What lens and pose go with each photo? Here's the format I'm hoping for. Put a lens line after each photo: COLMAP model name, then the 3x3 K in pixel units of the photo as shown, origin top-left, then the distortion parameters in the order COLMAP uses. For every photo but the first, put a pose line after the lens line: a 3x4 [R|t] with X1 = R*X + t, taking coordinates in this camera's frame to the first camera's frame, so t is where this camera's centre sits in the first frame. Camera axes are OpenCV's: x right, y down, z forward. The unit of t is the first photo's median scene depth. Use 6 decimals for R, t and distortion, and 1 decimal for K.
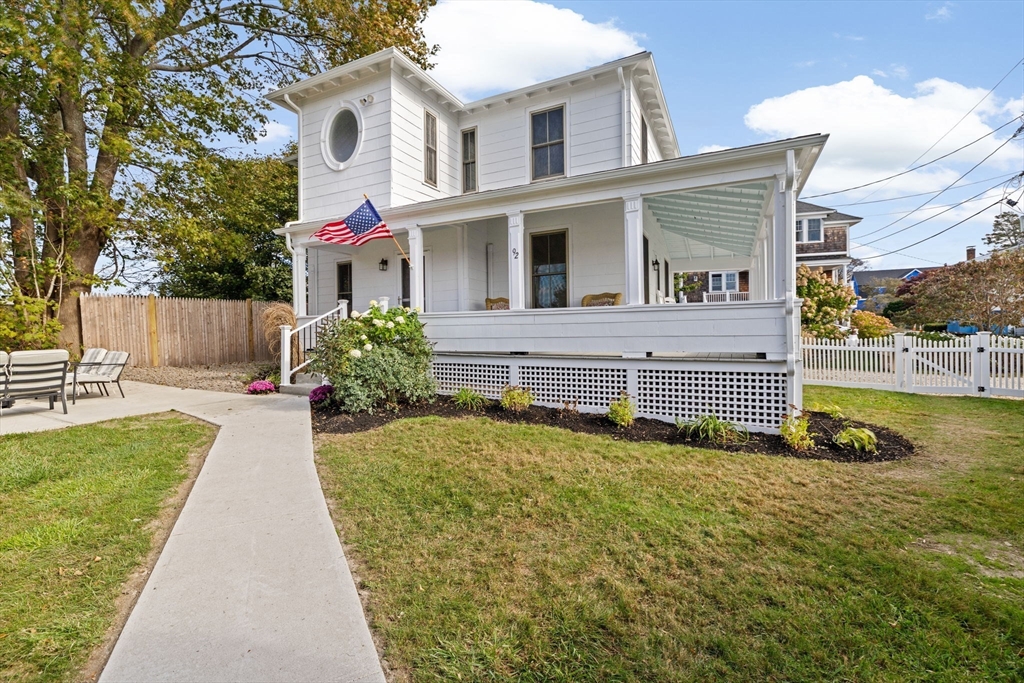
lens RADIAL K [[445.3, 0, 512.0], [0, 445.3, 341.5], [0, 0, 1]] dist [-0.001065, -0.000323]
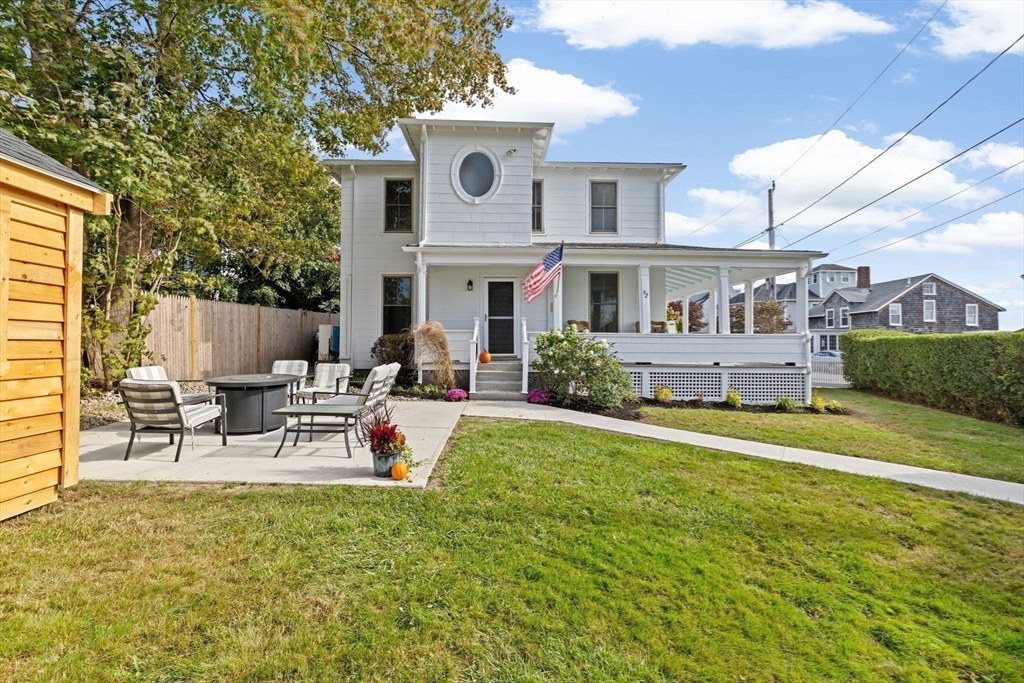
lens RADIAL K [[445.3, 0, 512.0], [0, 445.3, 341.5], [0, 0, 1]] dist [-0.001065, -0.000323]
pose [[0.876828, 0.014095, 0.480598, -0.862640], [-0.008324, 0.999865, -0.014137, -0.017316], [-0.480733, 0.008396, 0.876827, -0.043508]]
